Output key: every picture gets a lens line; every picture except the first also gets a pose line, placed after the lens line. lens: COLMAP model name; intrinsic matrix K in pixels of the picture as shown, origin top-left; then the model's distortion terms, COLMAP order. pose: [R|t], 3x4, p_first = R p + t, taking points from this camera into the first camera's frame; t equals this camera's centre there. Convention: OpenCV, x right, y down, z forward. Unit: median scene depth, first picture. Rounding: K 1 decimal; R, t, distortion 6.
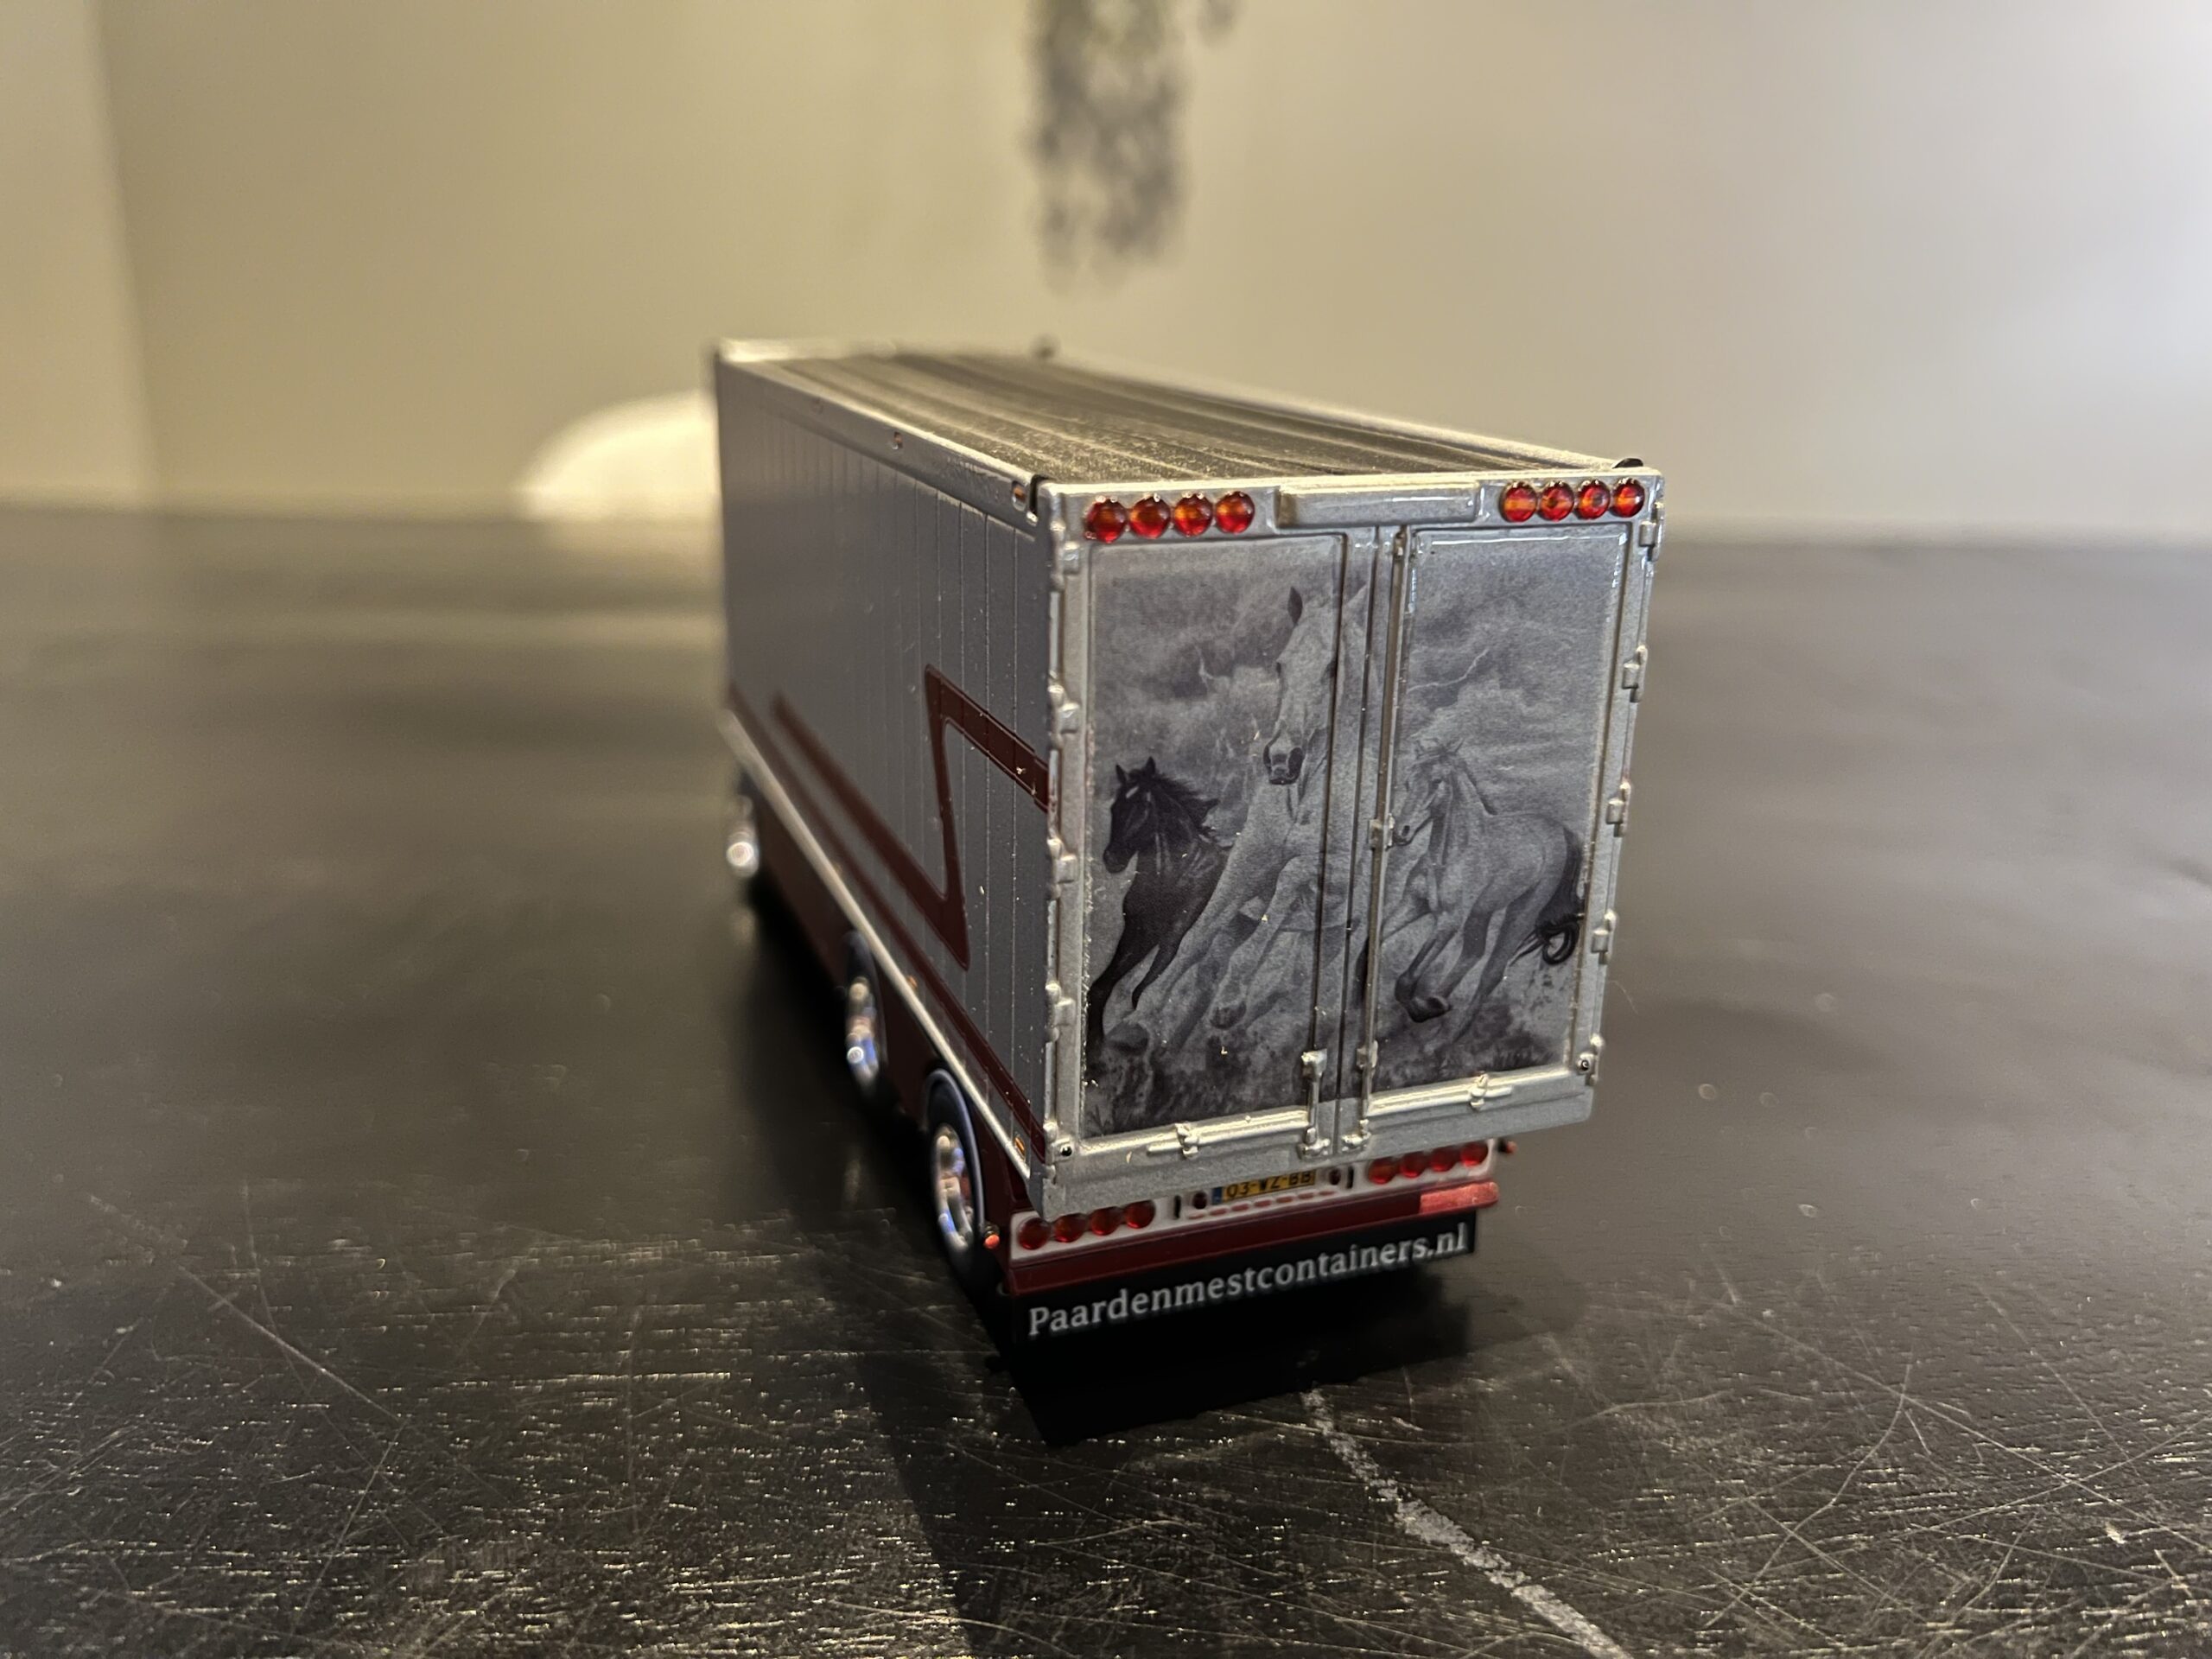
lens RADIAL K [[1774.4, 0, 1106.0], [0, 1774.4, 829.5], [0, 0, 1]] dist [-0.008694, -0.009298]
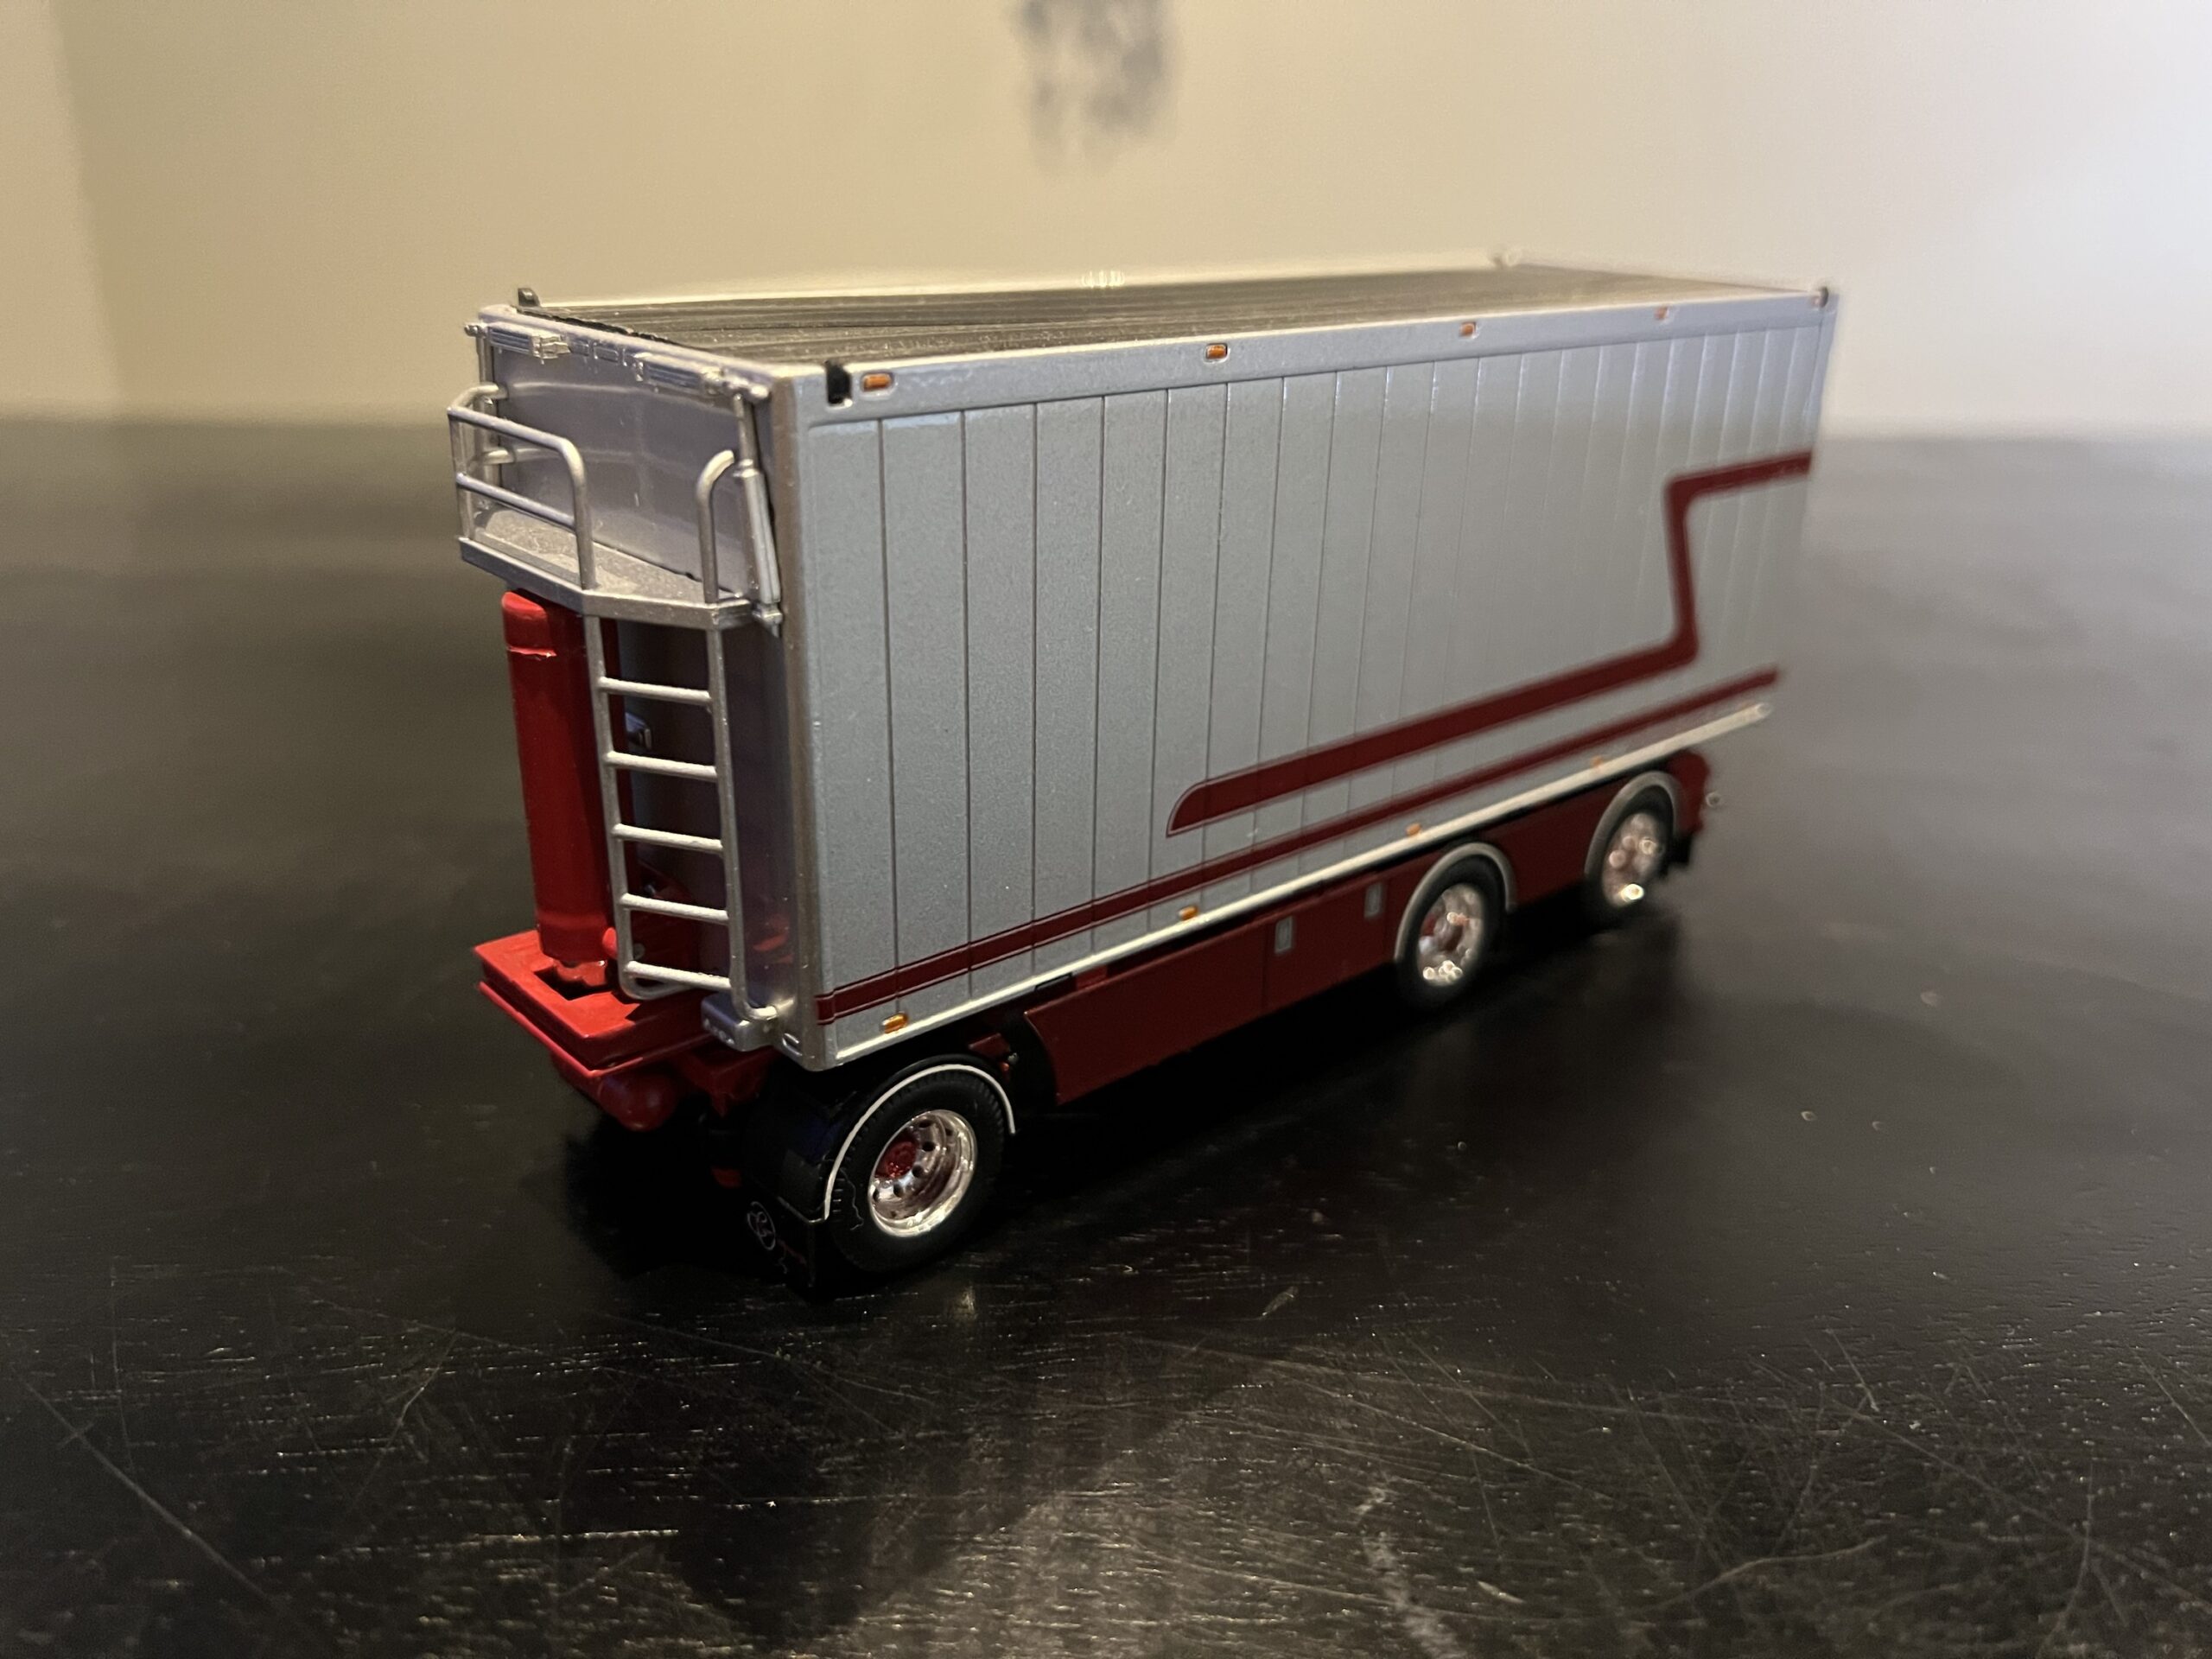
lens RADIAL K [[1774.4, 0, 1106.0], [0, 1774.4, 829.5], [0, 0, 1]] dist [-0.008694, -0.009298]
pose [[0.999942, -0.010494, 0.002436, -0.010726], [0.010326, 0.998086, 0.060970, -0.071678], [-0.003071, -0.060942, 0.998137, 0.199256]]
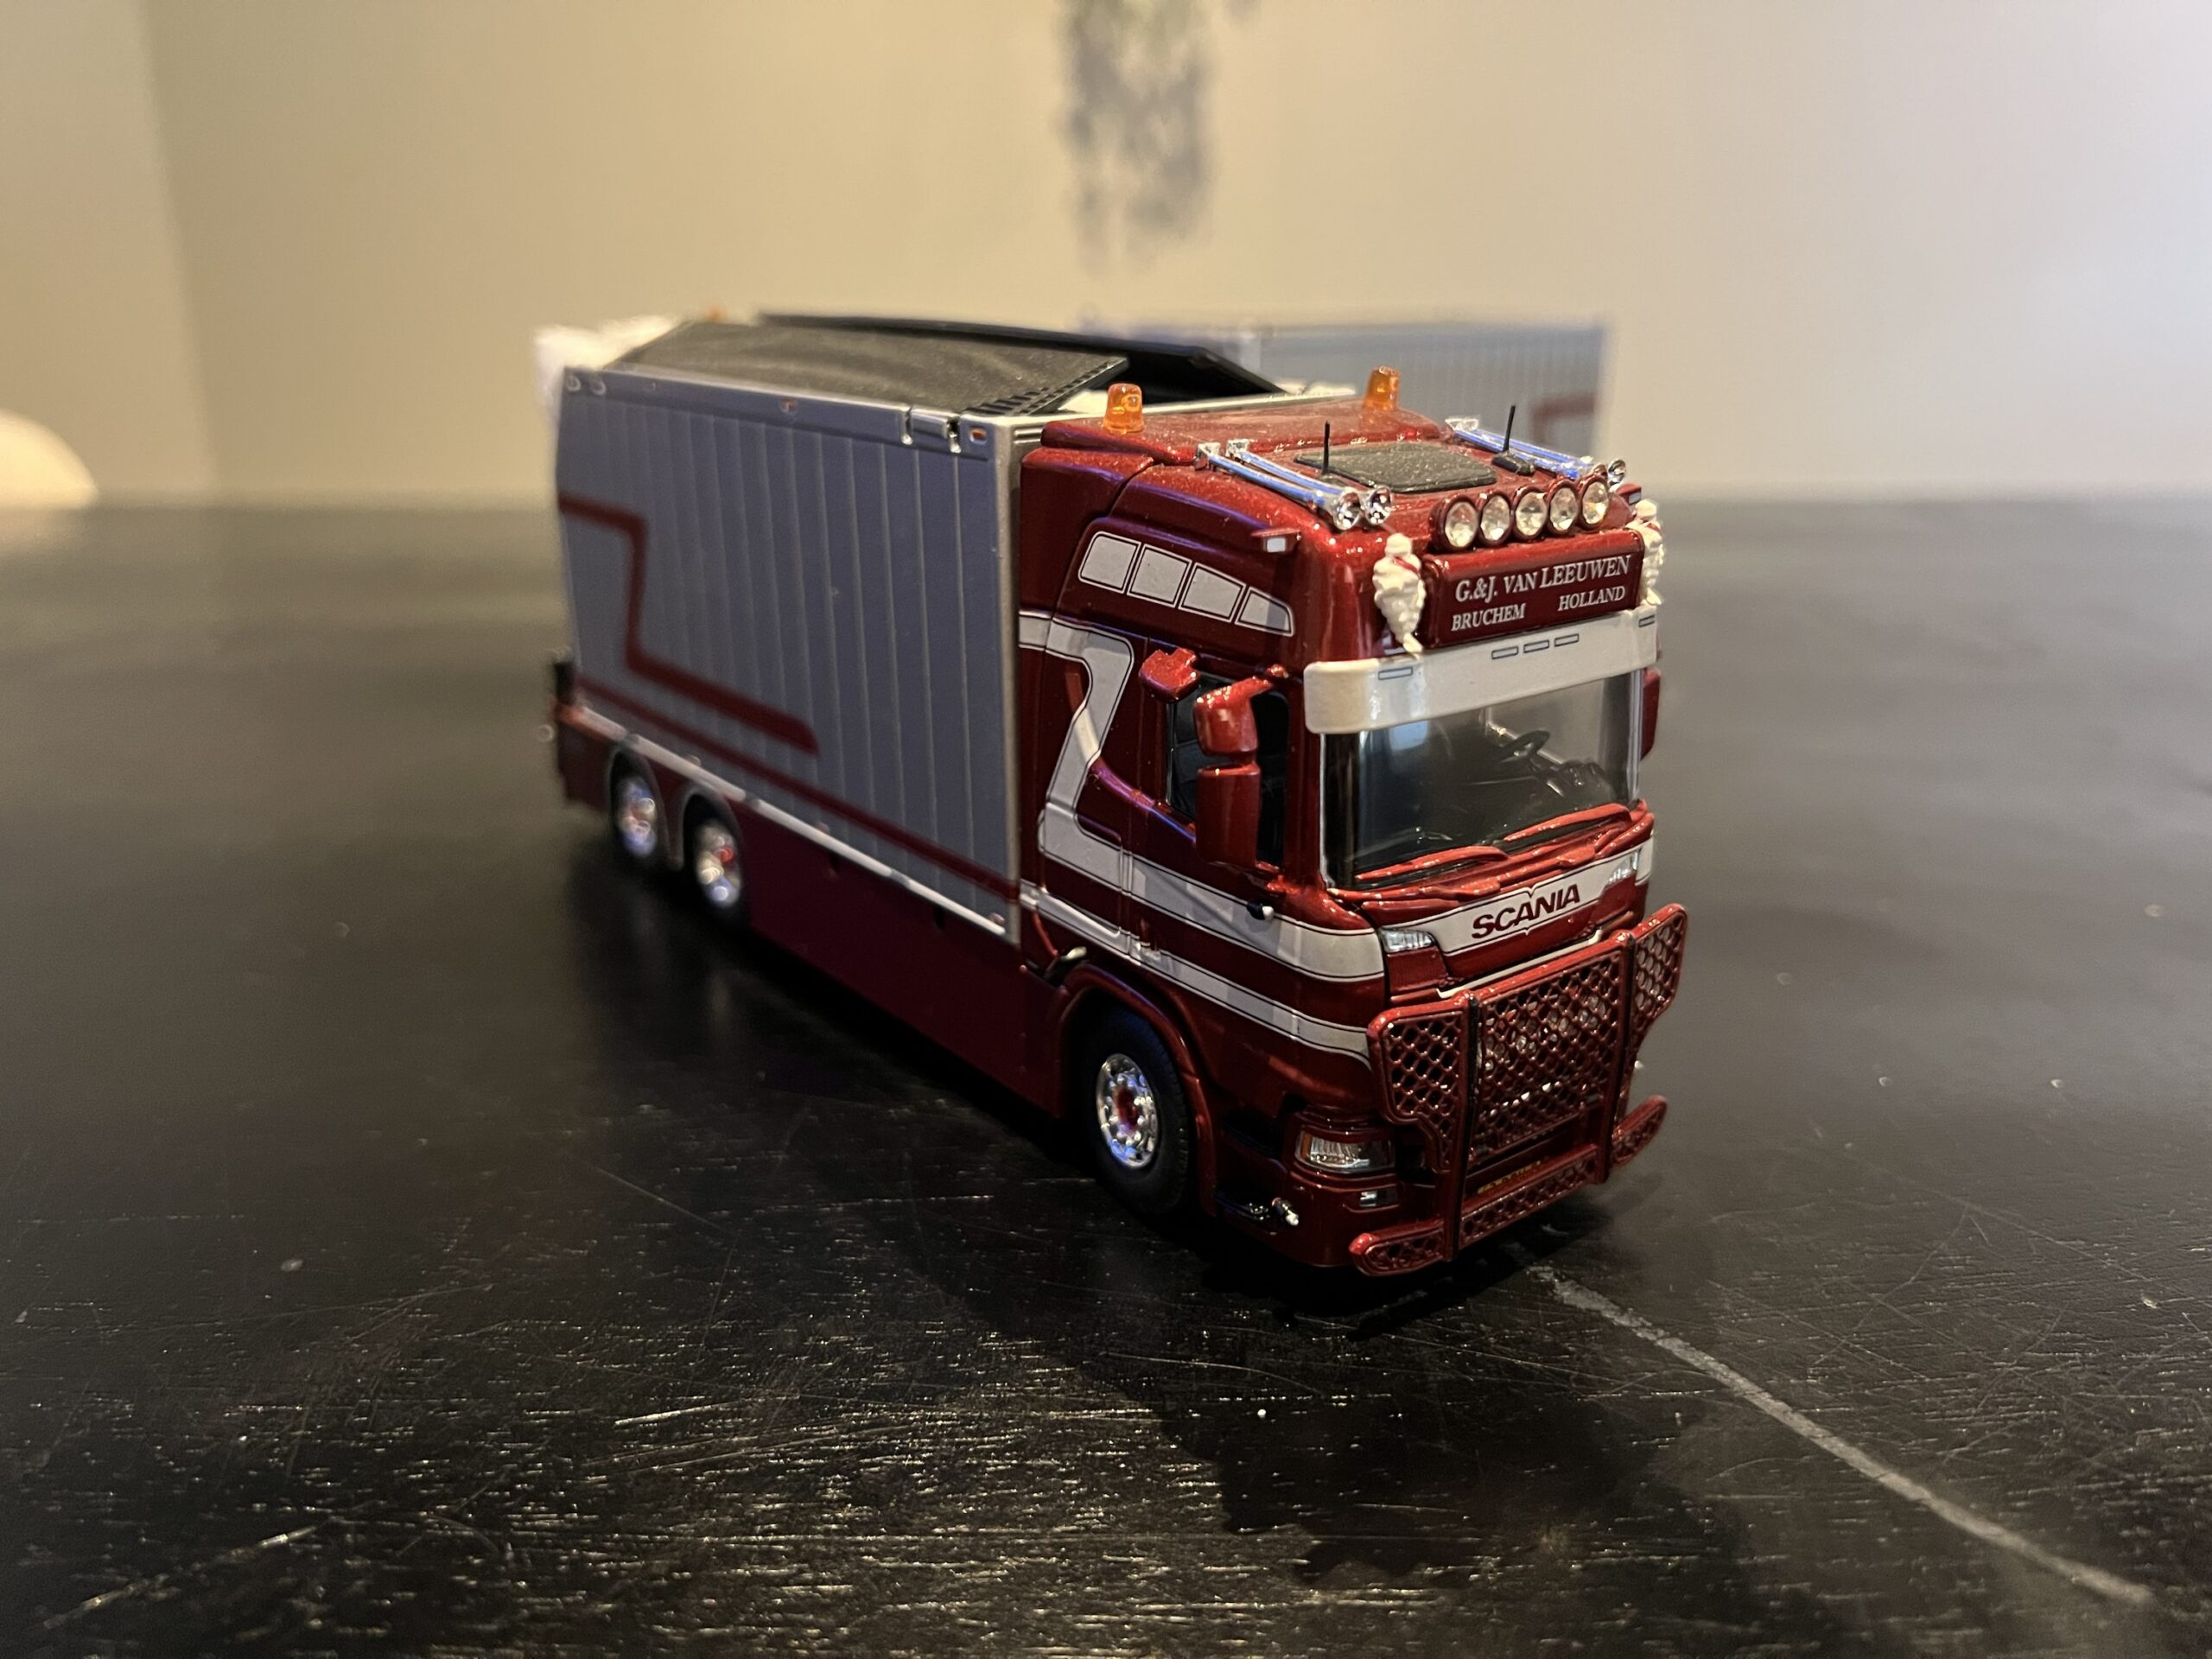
lens RADIAL K [[1767.8, 0, 1106.0], [0, 1767.8, 829.5], [0, 0, 1]] dist [-0.000642, 0.007324]
pose [[0.999711, -0.018267, -0.015653, -0.114279], [0.018448, 0.999764, 0.011495, 0.043128], [0.015440, -0.011781, 0.999811, -0.213498]]
